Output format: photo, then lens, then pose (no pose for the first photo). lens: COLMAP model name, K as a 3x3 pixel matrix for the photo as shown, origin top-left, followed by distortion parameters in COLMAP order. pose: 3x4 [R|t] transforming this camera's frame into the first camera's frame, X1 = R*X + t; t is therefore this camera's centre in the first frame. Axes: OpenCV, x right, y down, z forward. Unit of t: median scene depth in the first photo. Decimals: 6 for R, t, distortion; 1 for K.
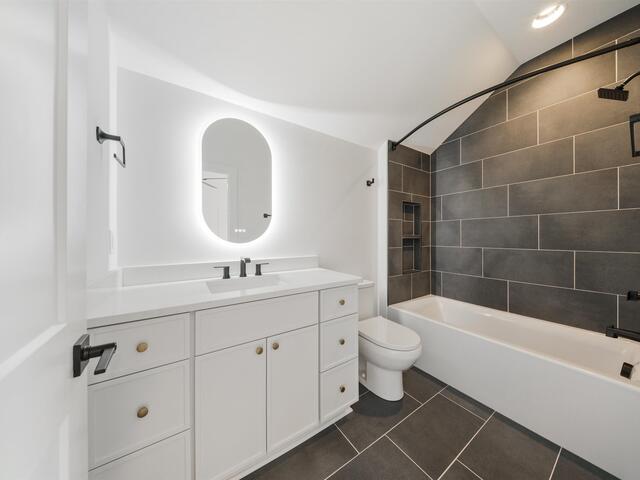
lens RADIAL K [[211.1, 0, 317.7], [0, 211.1, 236.8], [0, 0, 1]] dist [0.000291, 0.000002]
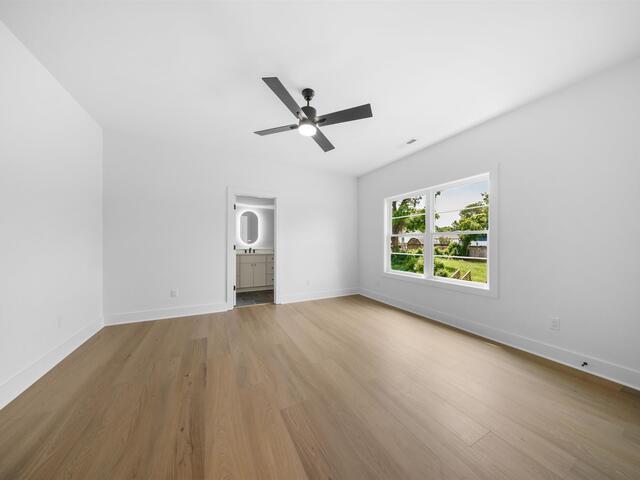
lens RADIAL K [[211.1, 0, 318.9], [0, 211.1, 241.2], [0, 0, 1]] dist [0.000291, 0.000002]
pose [[0.994316, 0.014792, -0.105437, 1.344639], [-0.015928, 0.999824, -0.009934, -0.009072], [0.105271, 0.011557, 0.994376, -2.805735]]
